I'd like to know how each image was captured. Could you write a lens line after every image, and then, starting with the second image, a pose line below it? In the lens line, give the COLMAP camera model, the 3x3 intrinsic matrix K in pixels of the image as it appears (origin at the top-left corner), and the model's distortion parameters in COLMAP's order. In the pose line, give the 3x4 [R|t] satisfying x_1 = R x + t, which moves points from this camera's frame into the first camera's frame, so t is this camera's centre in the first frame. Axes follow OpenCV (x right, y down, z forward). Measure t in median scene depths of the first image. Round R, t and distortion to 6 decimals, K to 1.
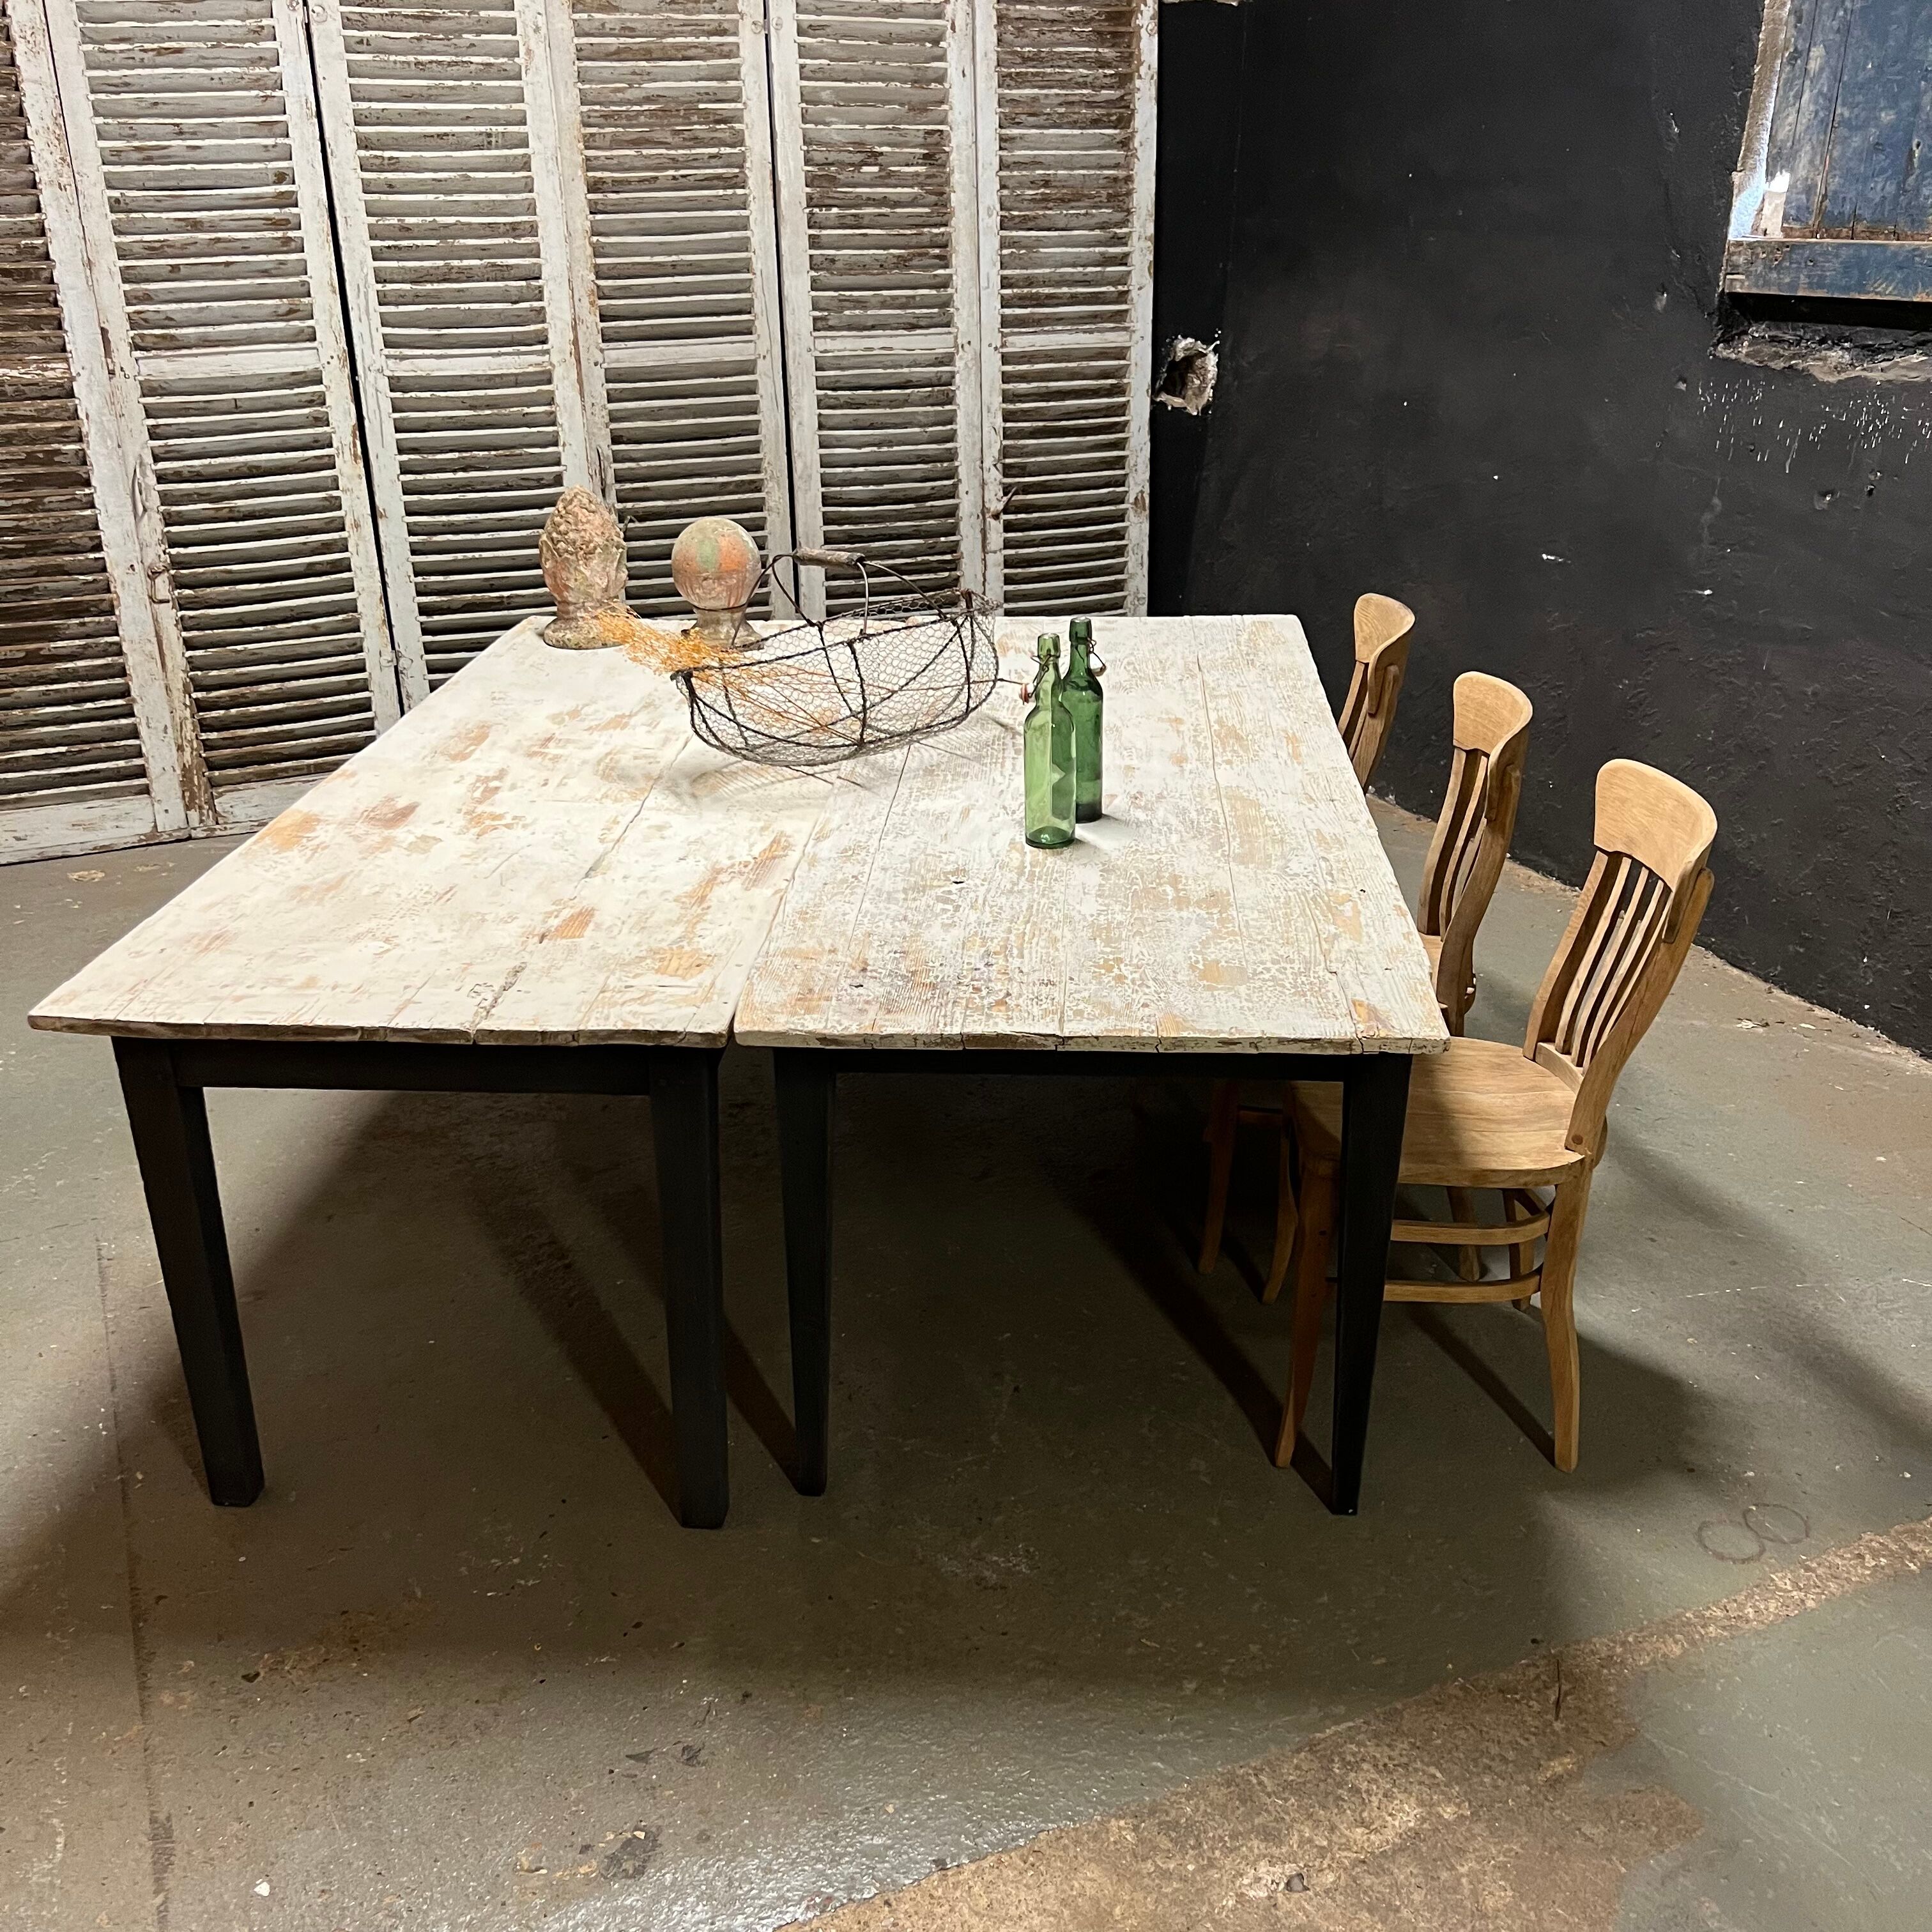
lens RADIAL K [[1962.5, 0, 956.8], [0, 1962.5, 979.1], [0, 0, 1]] dist [-0.001624, 0.000000]
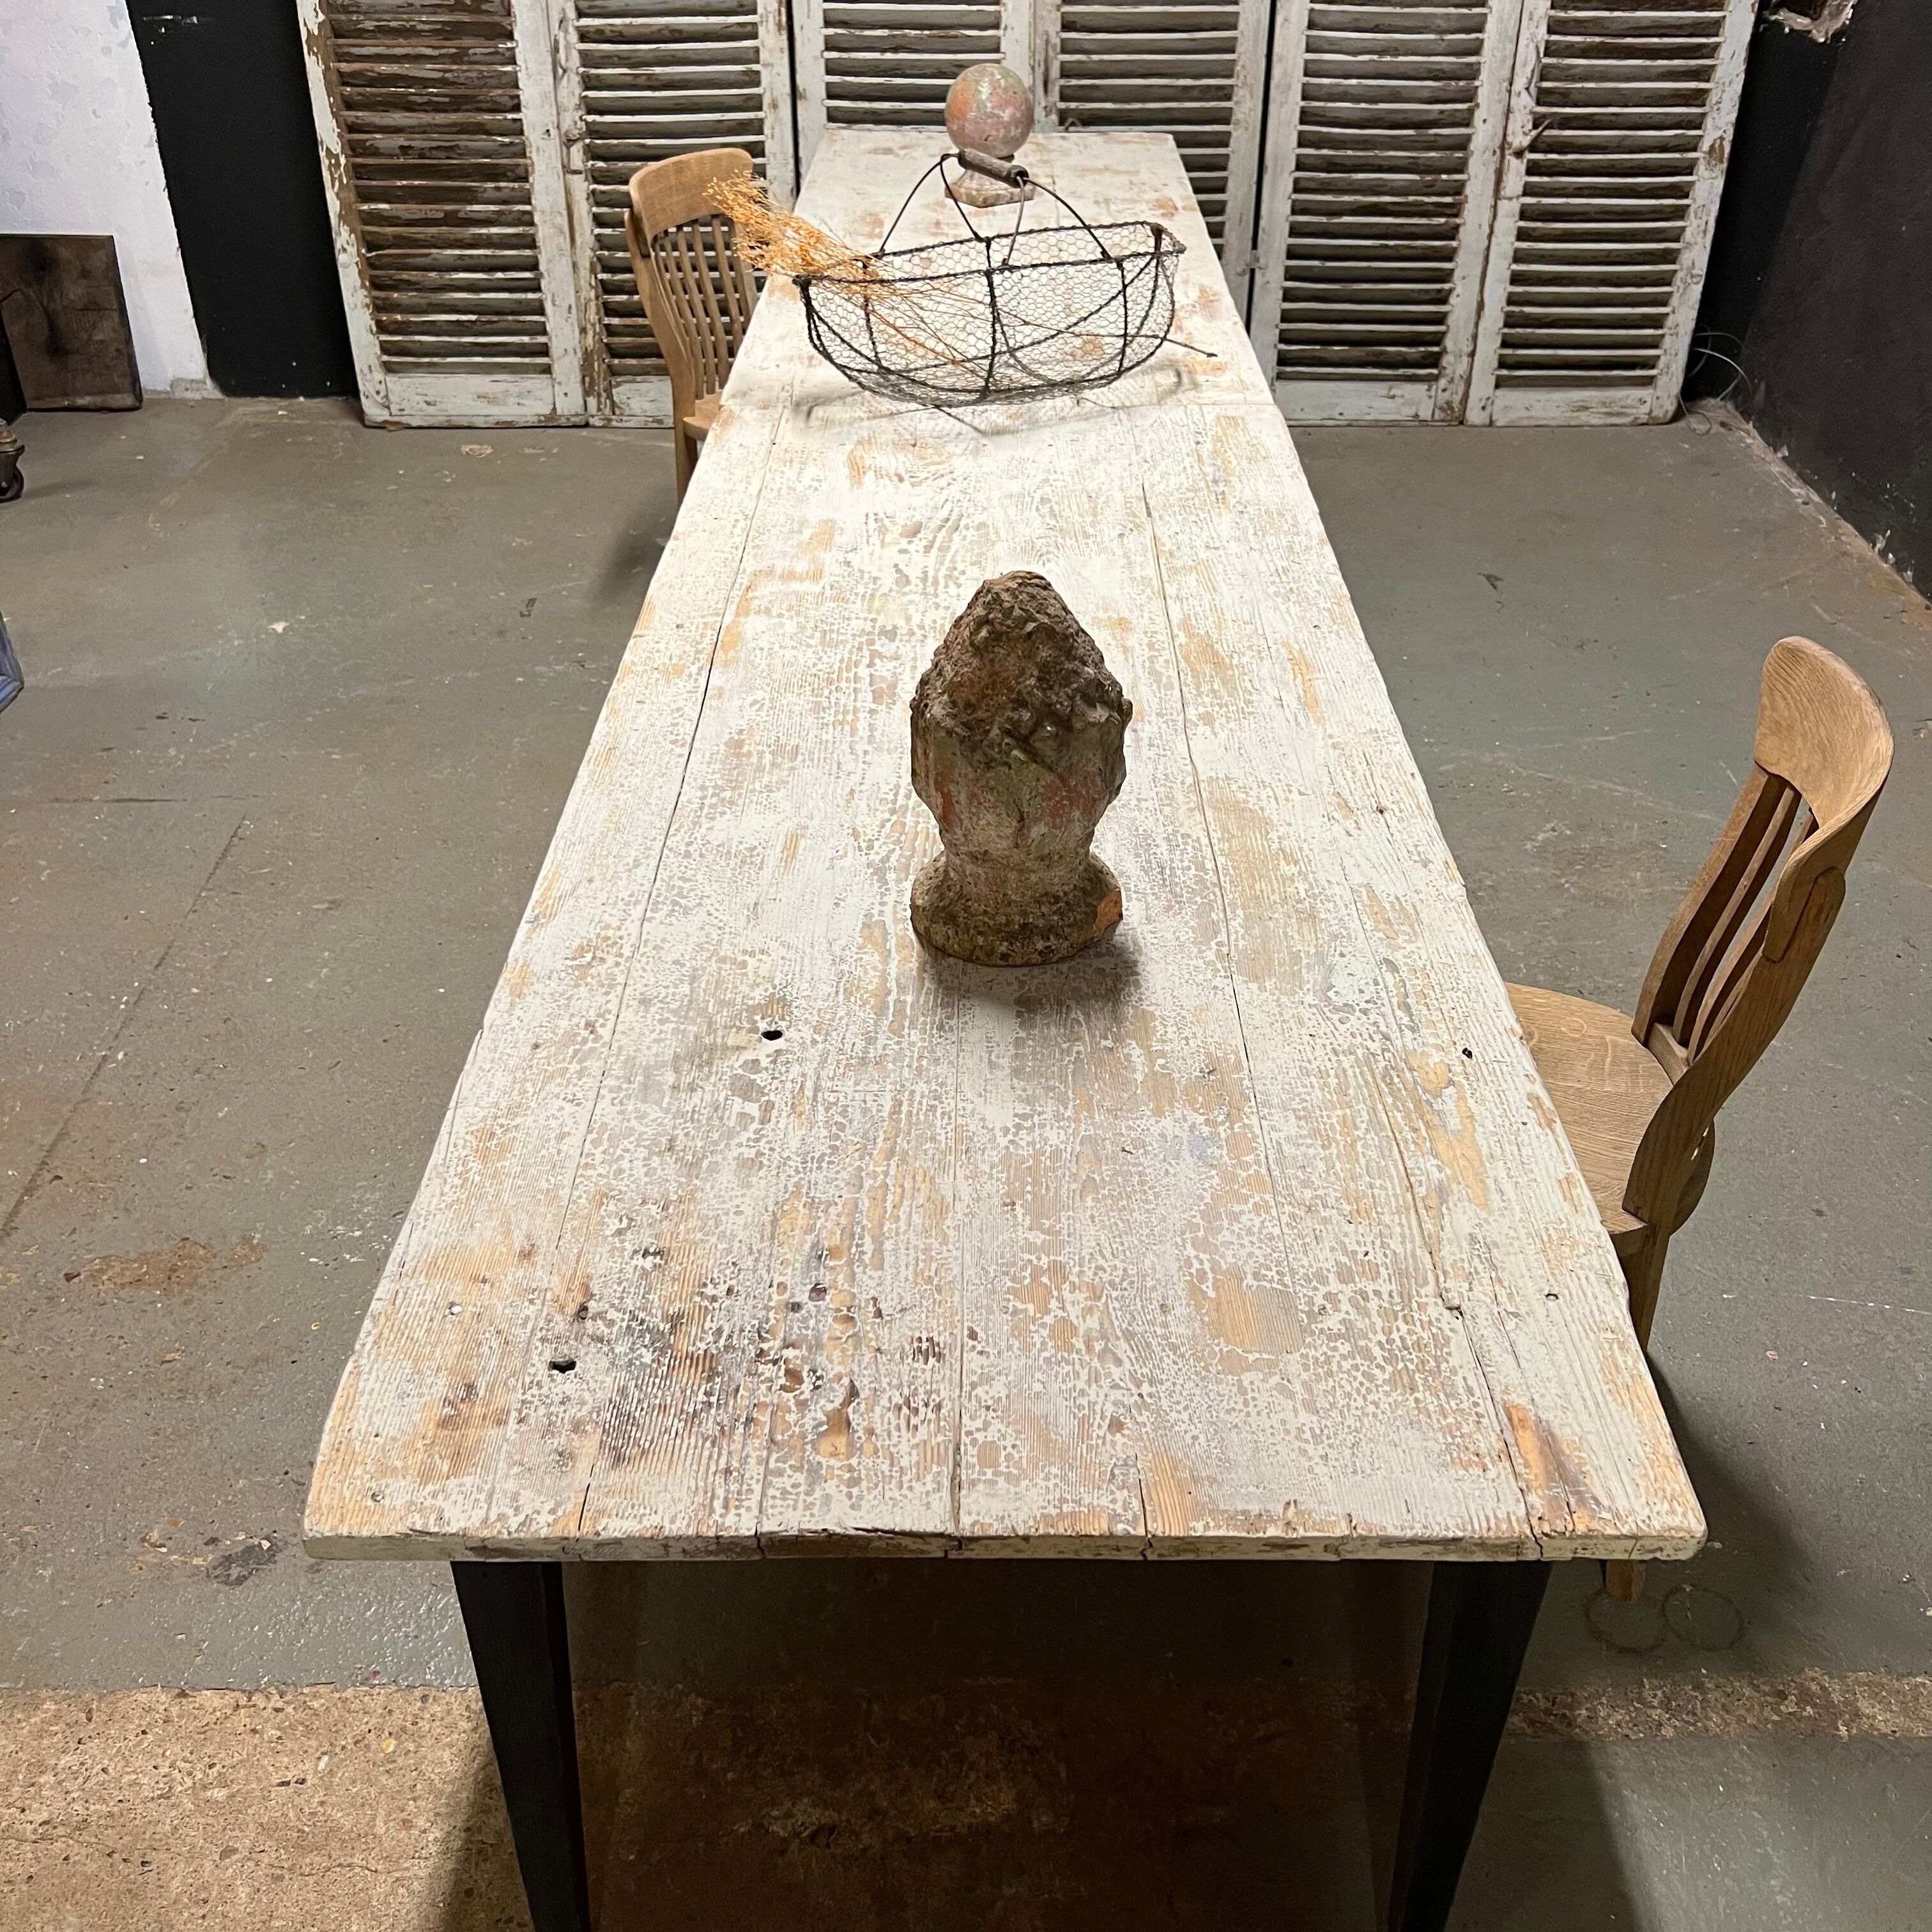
lens RADIAL K [[1962.5, 0, 957.5], [0, 1962.5, 1001.7], [0, 0, 1]] dist [-0.001624, 0.000000]
pose [[0.917880, 0.228587, -0.324413, 0.174728], [-0.161589, 0.961892, 0.220573, -0.041320], [0.362471, -0.150038, 0.919839, 0.110991]]
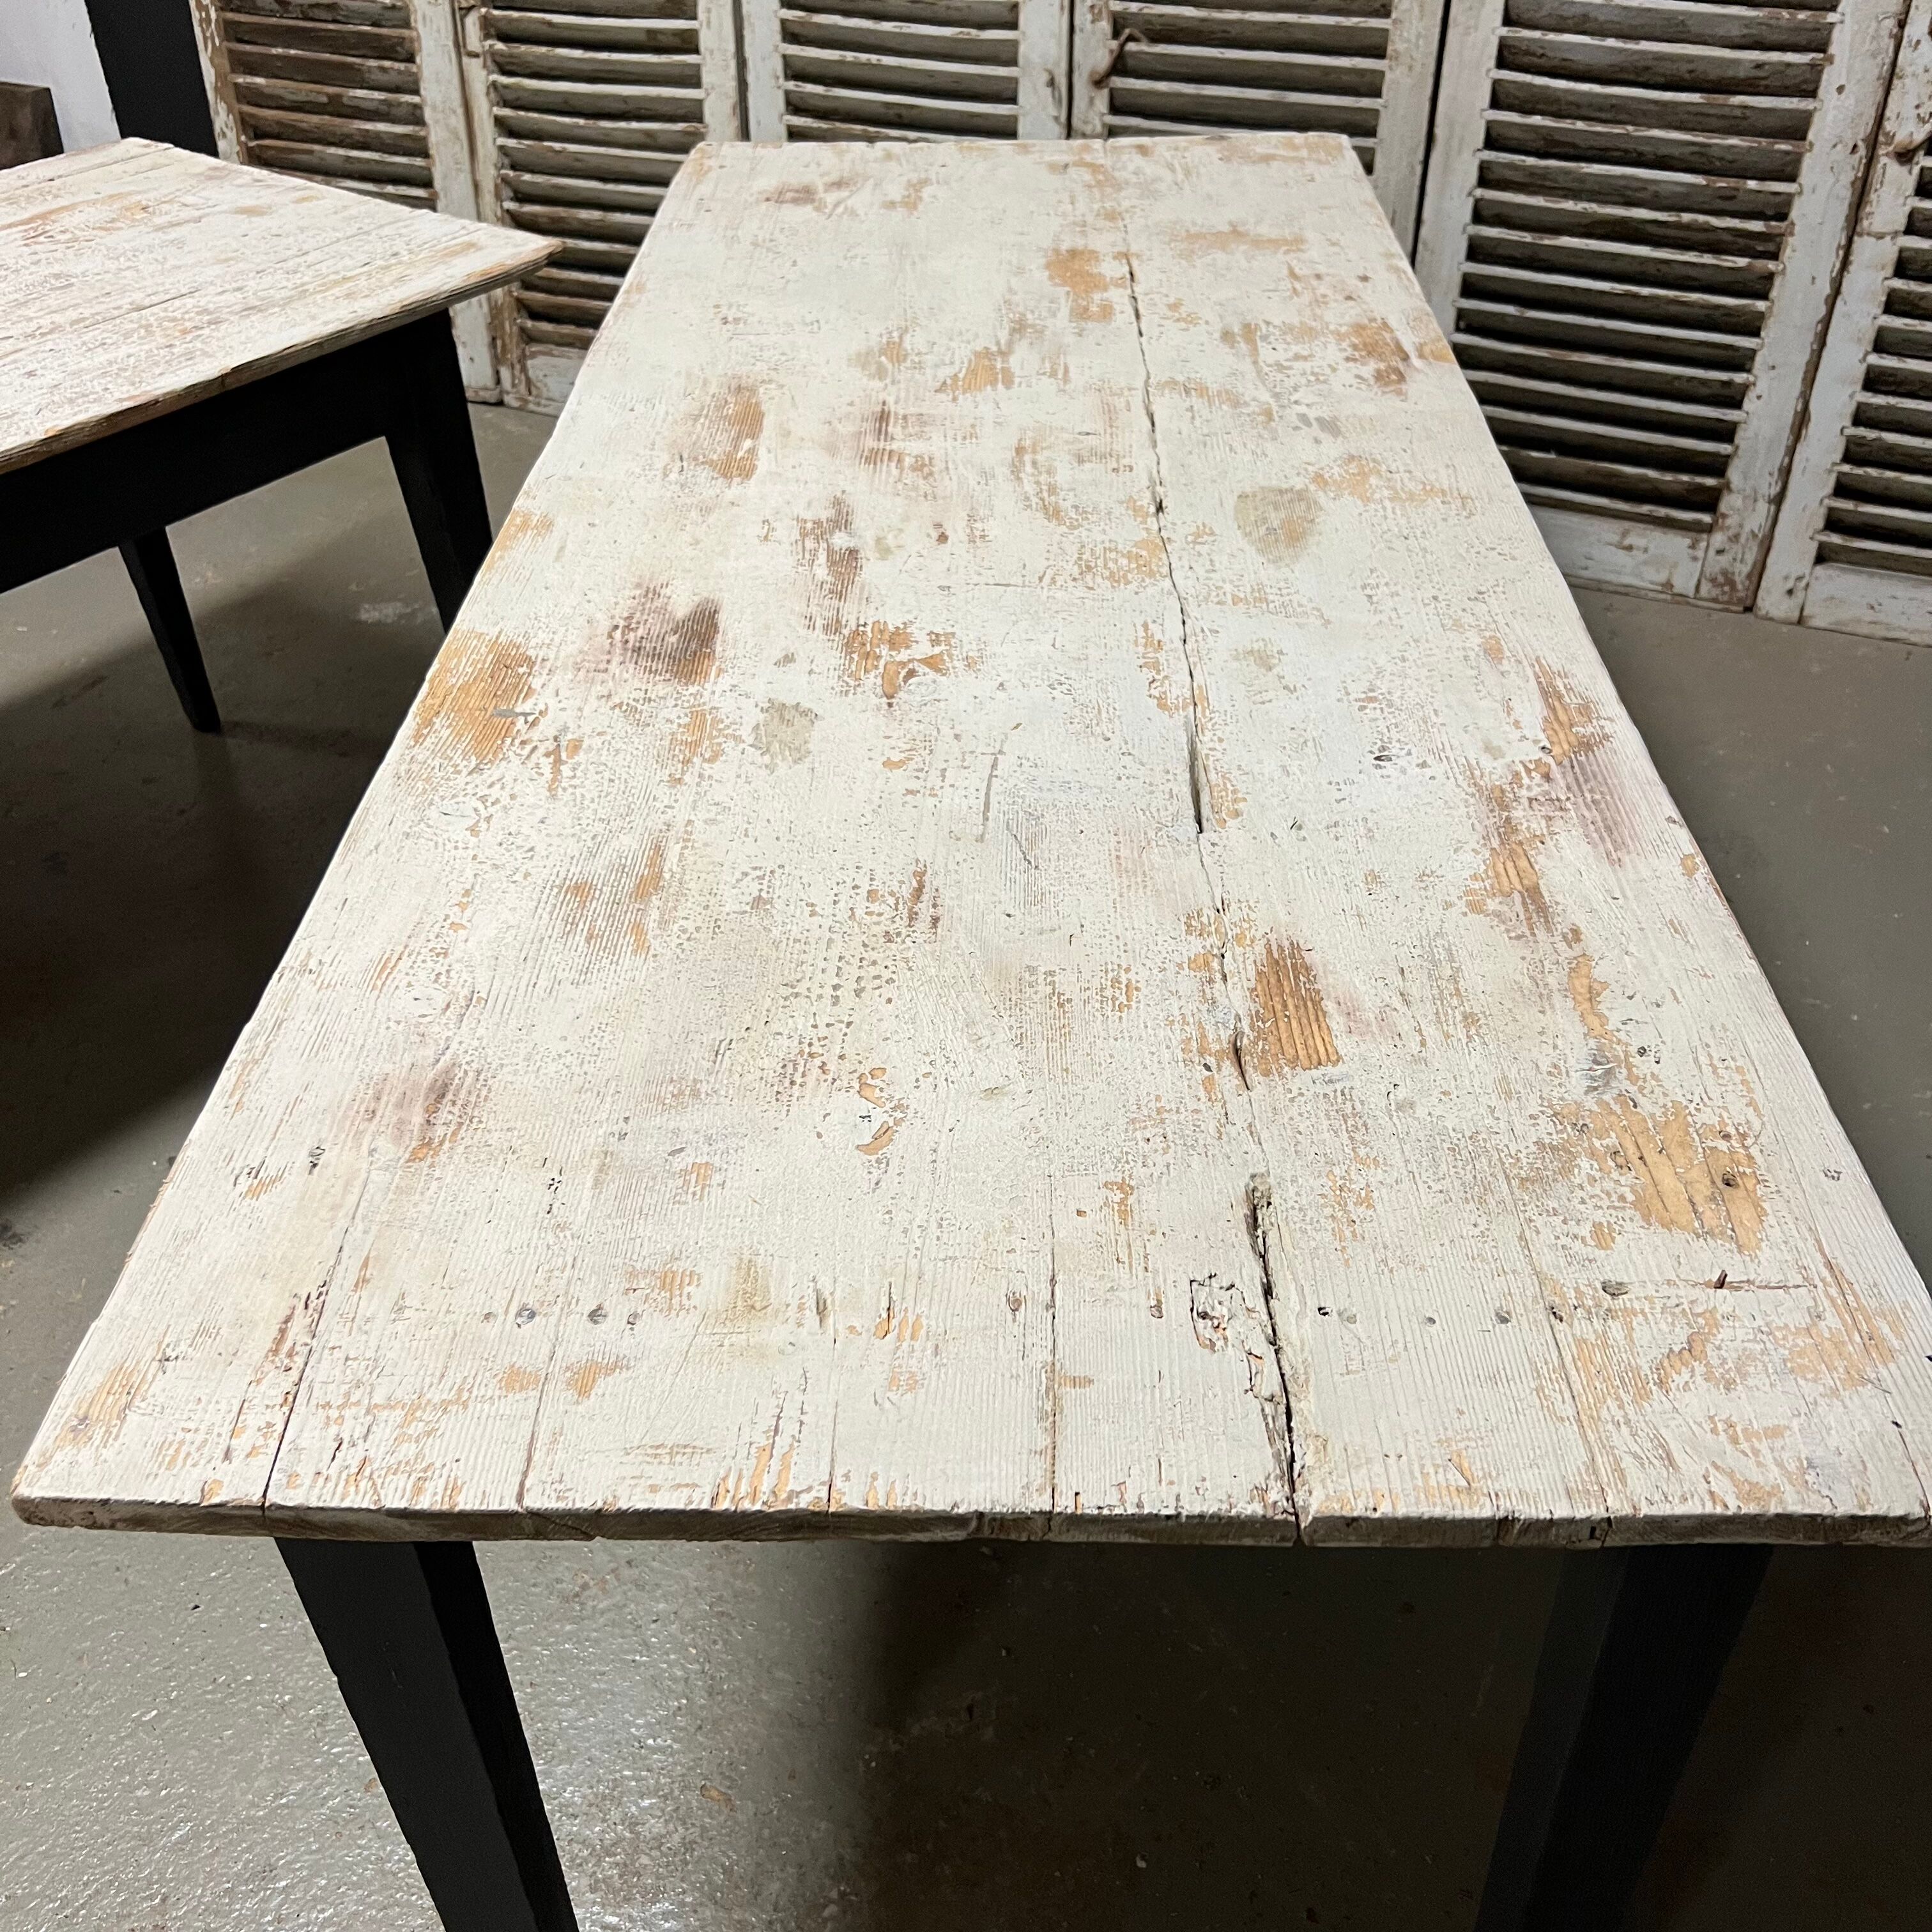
lens RADIAL K [[1995.8, 0, 932.1], [0, 1995.8, 996.3], [0, 0, 1]] dist [0.002573, 0.000000]
pose [[0.659025, 0.452747, -0.600589, 0.266418], [-0.274680, 0.888249, 0.368190, -0.197703], [0.700169, -0.077676, 0.709739, 0.579798]]
